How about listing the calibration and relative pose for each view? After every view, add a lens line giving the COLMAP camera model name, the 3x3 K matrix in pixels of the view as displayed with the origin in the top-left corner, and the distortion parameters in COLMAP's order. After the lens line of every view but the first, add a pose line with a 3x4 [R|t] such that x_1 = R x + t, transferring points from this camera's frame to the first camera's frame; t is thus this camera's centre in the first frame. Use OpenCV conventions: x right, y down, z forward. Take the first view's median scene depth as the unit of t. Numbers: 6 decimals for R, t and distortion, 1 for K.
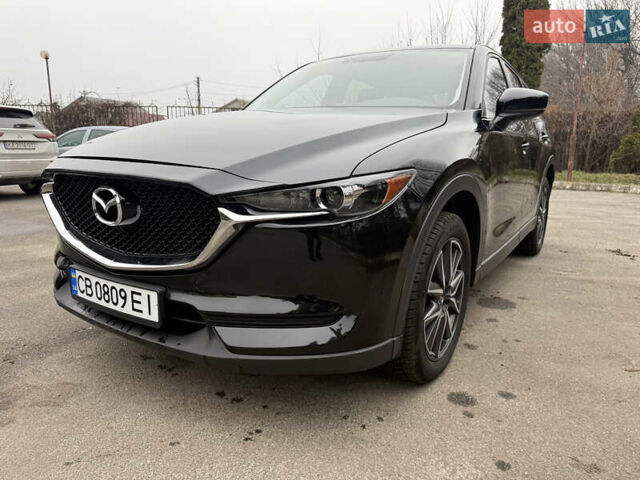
lens RADIAL K [[455.0, 0, 317.2], [0, 455.0, 238.9], [0, 0, 1]] dist [0.067664, -0.080060]
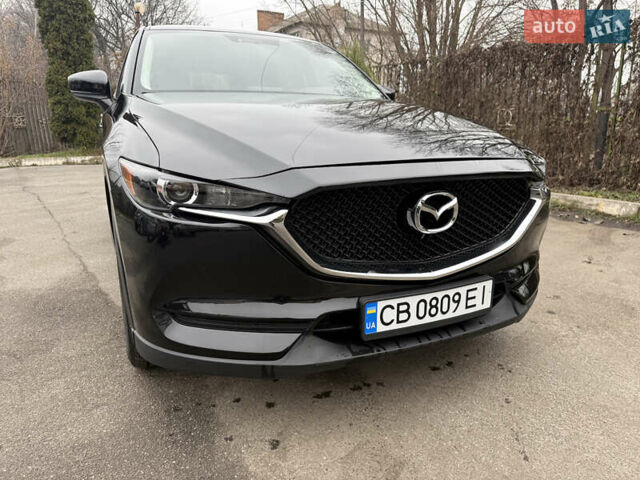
lens RADIAL K [[455.0, 0, 317.2], [0, 455.0, 238.9], [0, 0, 1]] dist [0.067664, -0.080060]
pose [[0.509906, -0.226055, 0.829997, -1.351849], [0.179258, 0.971596, 0.154494, -0.204396], [-0.841346, 0.070007, 0.535945, 0.718439]]
